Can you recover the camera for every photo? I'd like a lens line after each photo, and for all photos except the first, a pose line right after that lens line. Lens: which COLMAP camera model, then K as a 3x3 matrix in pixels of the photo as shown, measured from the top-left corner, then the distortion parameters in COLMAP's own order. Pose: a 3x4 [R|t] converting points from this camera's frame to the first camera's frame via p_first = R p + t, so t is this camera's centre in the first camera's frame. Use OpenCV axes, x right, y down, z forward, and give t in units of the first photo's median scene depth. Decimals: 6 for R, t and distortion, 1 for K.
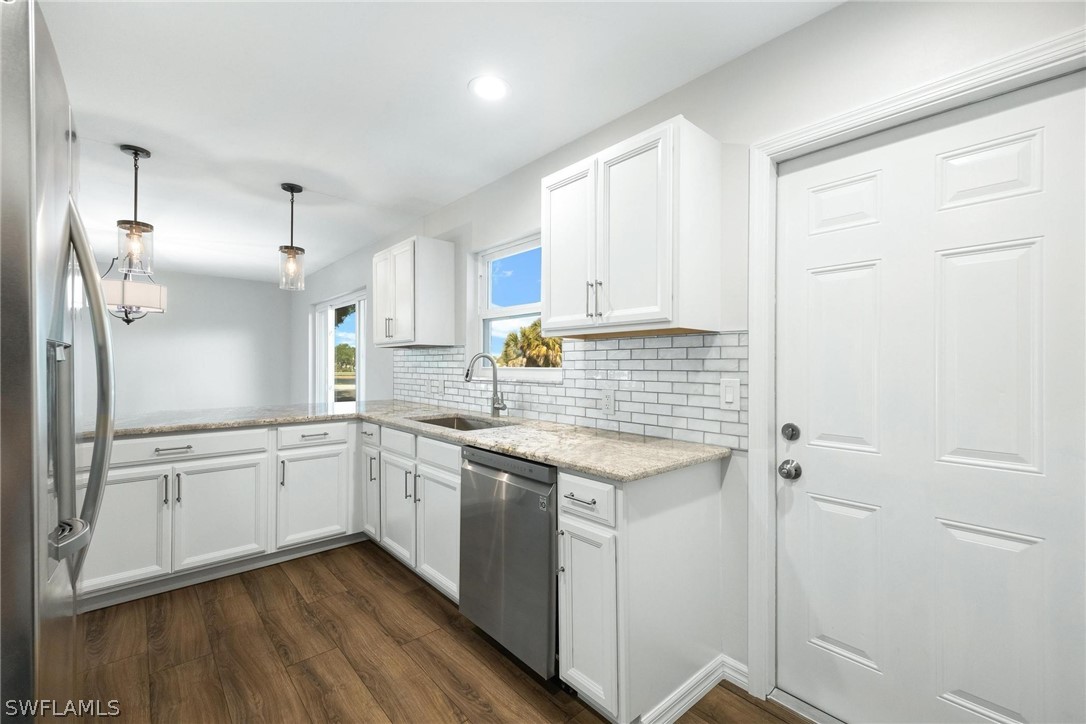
lens RADIAL K [[462.6, 0, 531.0], [0, 462.6, 362.7], [0, 0, 1]] dist [0.010316, -0.000030]
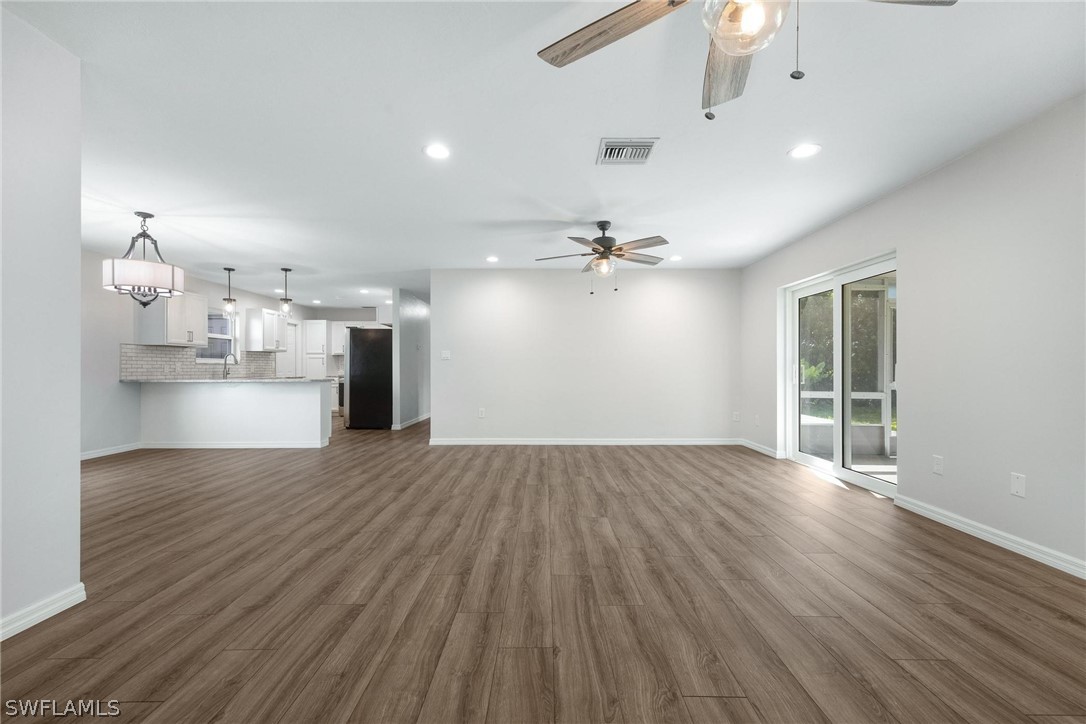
lens RADIAL K [[470.4, 0, 544.7], [0, 470.4, 366.0], [0, 0, 1]] dist [0.013116, 0.000298]
pose [[-0.748902, 0.004255, 0.662667, -4.605610], [-0.000038, 0.999979, -0.006464, 0.097919], [-0.662681, -0.004866, -0.748886, 2.575867]]
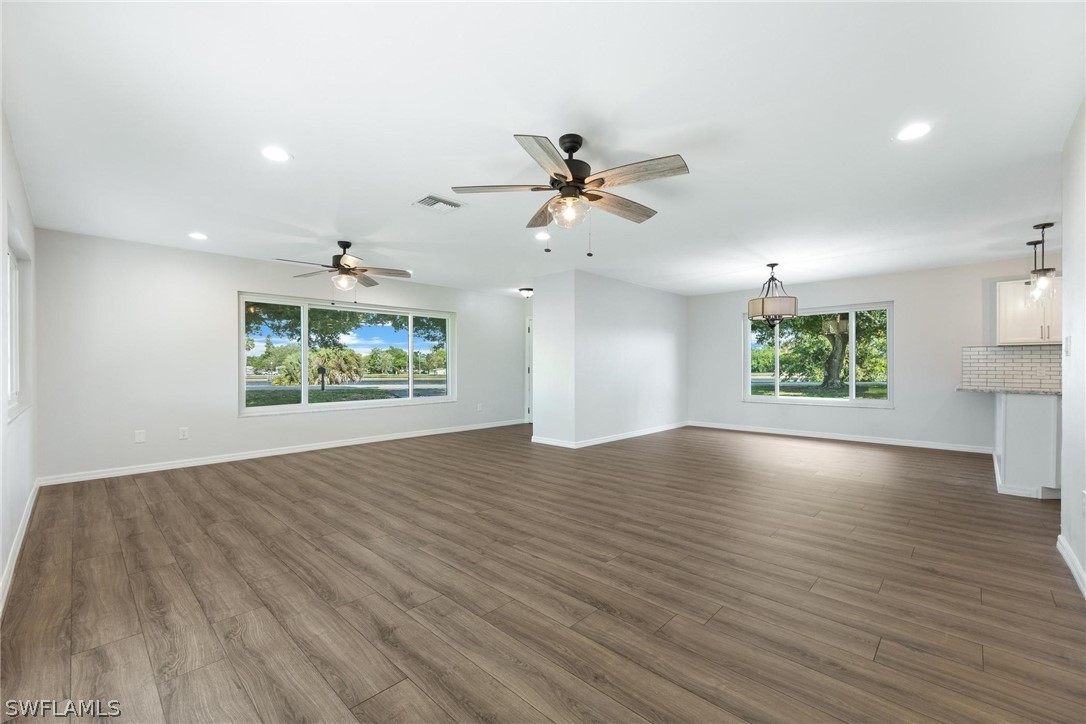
lens RADIAL K [[428.3, 0, 552.9], [0, 428.3, 366.4], [0, 0, 1]] dist [0.006855, -0.000010]
pose [[0.994290, -0.000710, 0.106706, -3.553375], [0.000878, 0.999998, -0.001531, 0.068526], [-0.106704, 0.001616, 0.994289, -0.412150]]
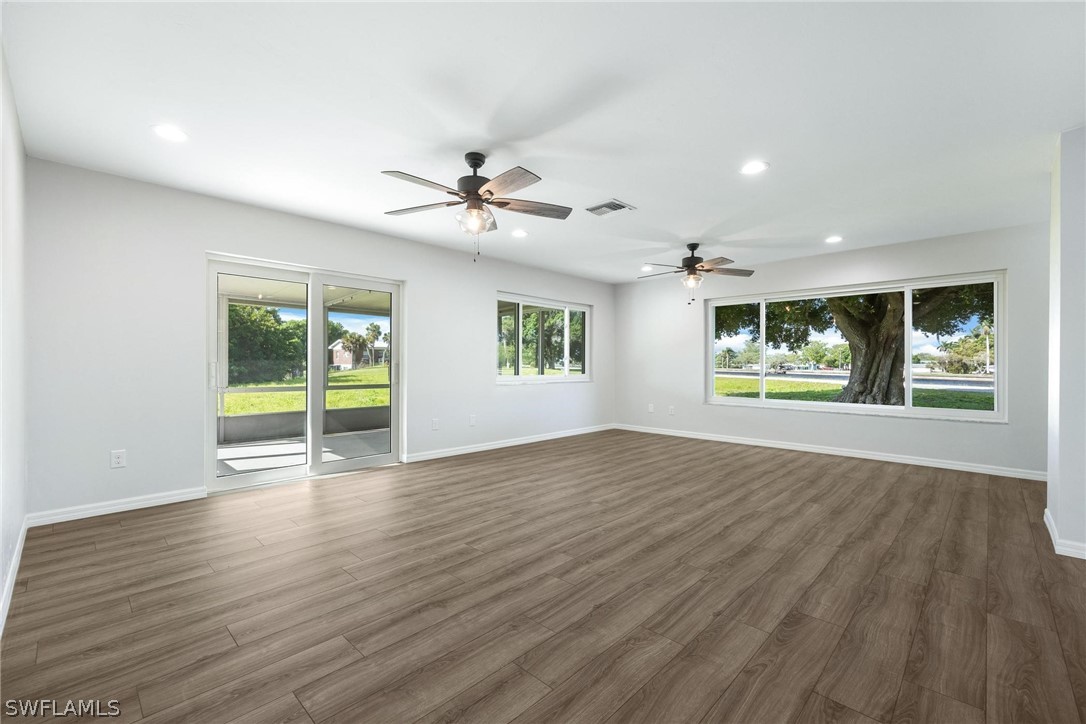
lens RADIAL K [[470.4, 0, 544.7], [0, 470.4, 366.0], [0, 0, 1]] dist [0.013116, 0.000298]
pose [[0.099551, 0.004219, -0.995023, -1.881236], [-0.001402, 0.999991, 0.004100, 0.080753], [0.995031, 0.000987, 0.099556, 0.848793]]
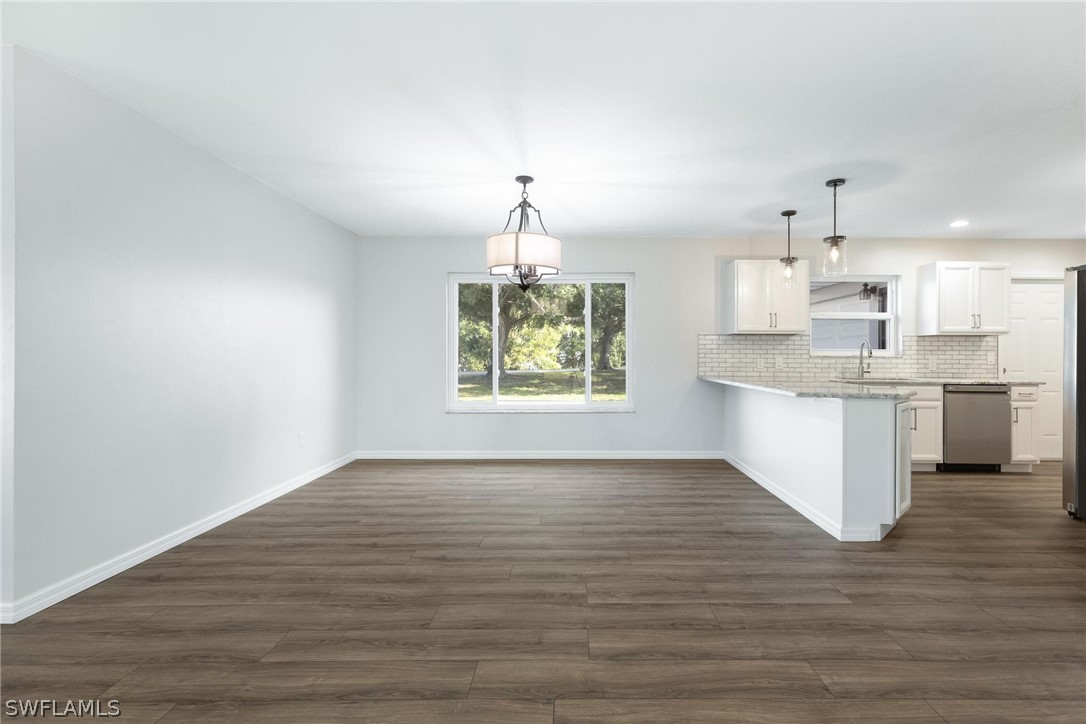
lens RADIAL K [[501.2, 0, 571.0], [0, 501.2, 348.2], [0, 0, 1]] dist [0.006910, 0.000097]
pose [[0.647671, 0.010414, 0.761849, -3.155488], [-0.007179, 0.999946, -0.007566, 0.040816], [-0.761887, -0.000569, 0.647710, 0.859456]]
